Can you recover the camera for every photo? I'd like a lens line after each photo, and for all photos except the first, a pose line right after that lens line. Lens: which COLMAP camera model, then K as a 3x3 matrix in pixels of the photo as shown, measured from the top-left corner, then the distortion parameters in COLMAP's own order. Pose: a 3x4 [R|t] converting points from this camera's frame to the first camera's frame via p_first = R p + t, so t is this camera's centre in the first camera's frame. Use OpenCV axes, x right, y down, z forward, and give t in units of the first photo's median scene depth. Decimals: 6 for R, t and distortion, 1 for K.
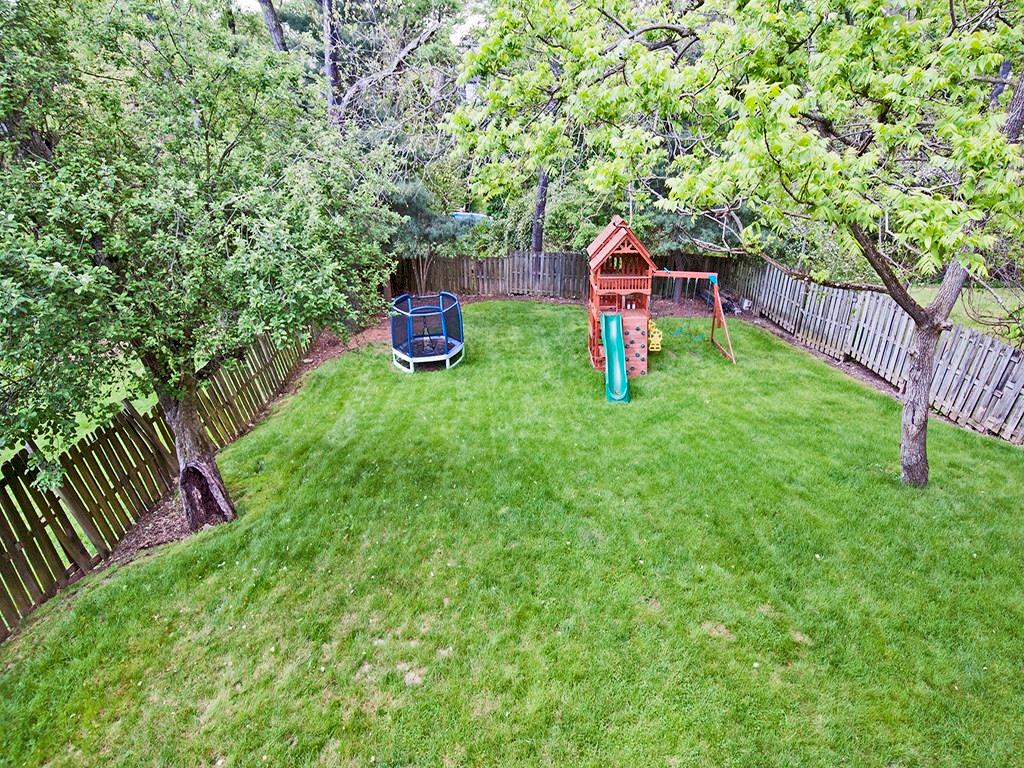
lens RADIAL K [[555.6, 0, 510.5], [0, 555.6, 367.7], [0, 0, 1]] dist [0.002911, 0.000620]
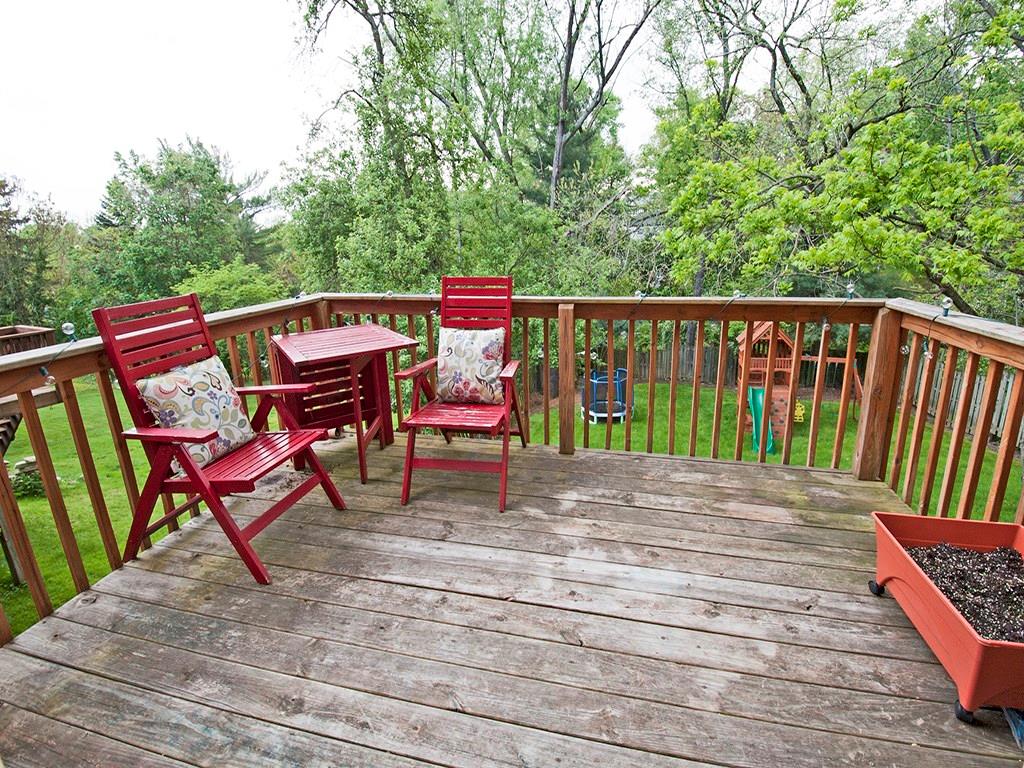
lens RADIAL K [[452.7, 0, 518.3], [0, 452.7, 371.6], [0, 0, 1]] dist [-0.017157, -0.000400]
pose [[0.953234, 0.032110, -0.300522, -0.029302], [-0.081354, 0.984901, -0.152814, 0.067500], [0.291078, 0.170116, 0.941453, -0.117155]]
